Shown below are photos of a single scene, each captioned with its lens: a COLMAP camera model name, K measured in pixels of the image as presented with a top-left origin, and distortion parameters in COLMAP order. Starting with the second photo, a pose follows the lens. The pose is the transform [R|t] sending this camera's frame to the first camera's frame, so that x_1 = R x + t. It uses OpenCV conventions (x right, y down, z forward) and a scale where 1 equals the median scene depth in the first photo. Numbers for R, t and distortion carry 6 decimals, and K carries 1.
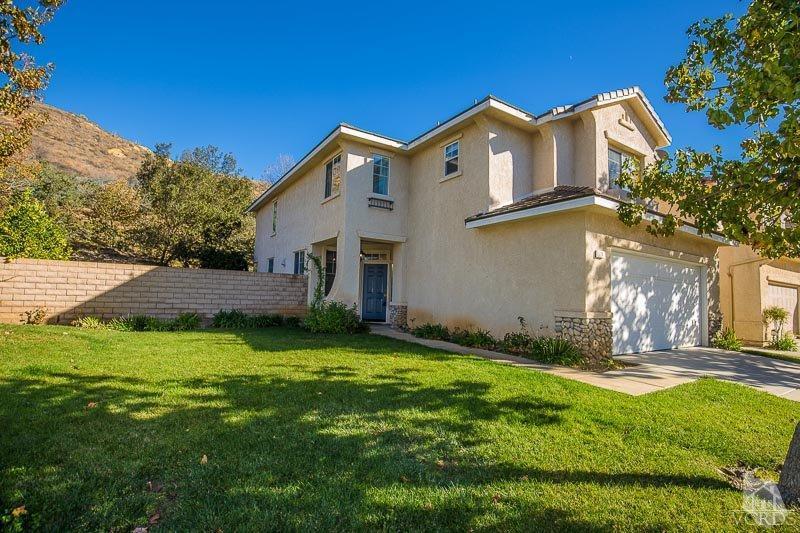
lens RADIAL K [[384.2, 0, 400.3], [0, 384.2, 270.5], [0, 0, 1]] dist [-0.026553, 0.002152]
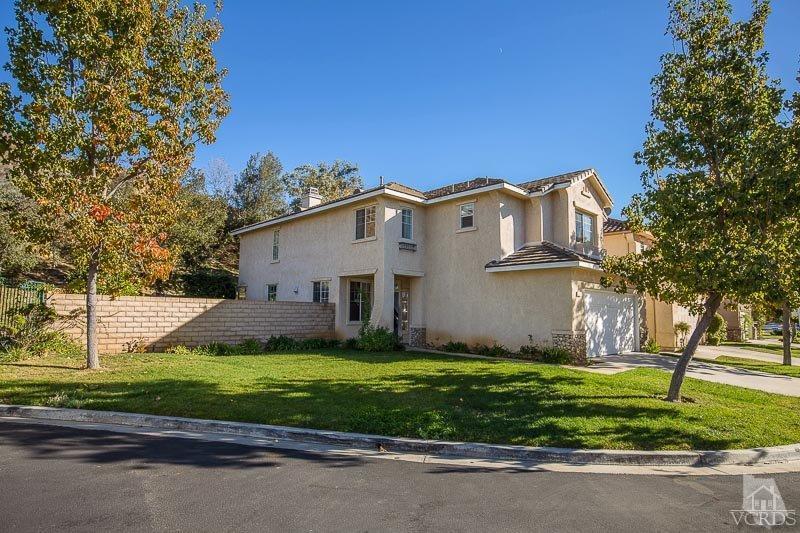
lens RADIAL K [[451.3, 0, 403.0], [0, 451.3, 270.6], [0, 0, 1]] dist [-0.017983, -0.001816]
pose [[0.978880, 0.001737, 0.204427, -0.439630], [0.002268, 0.999810, -0.019352, -0.081186], [-0.204422, 0.019407, 0.978691, -0.522004]]
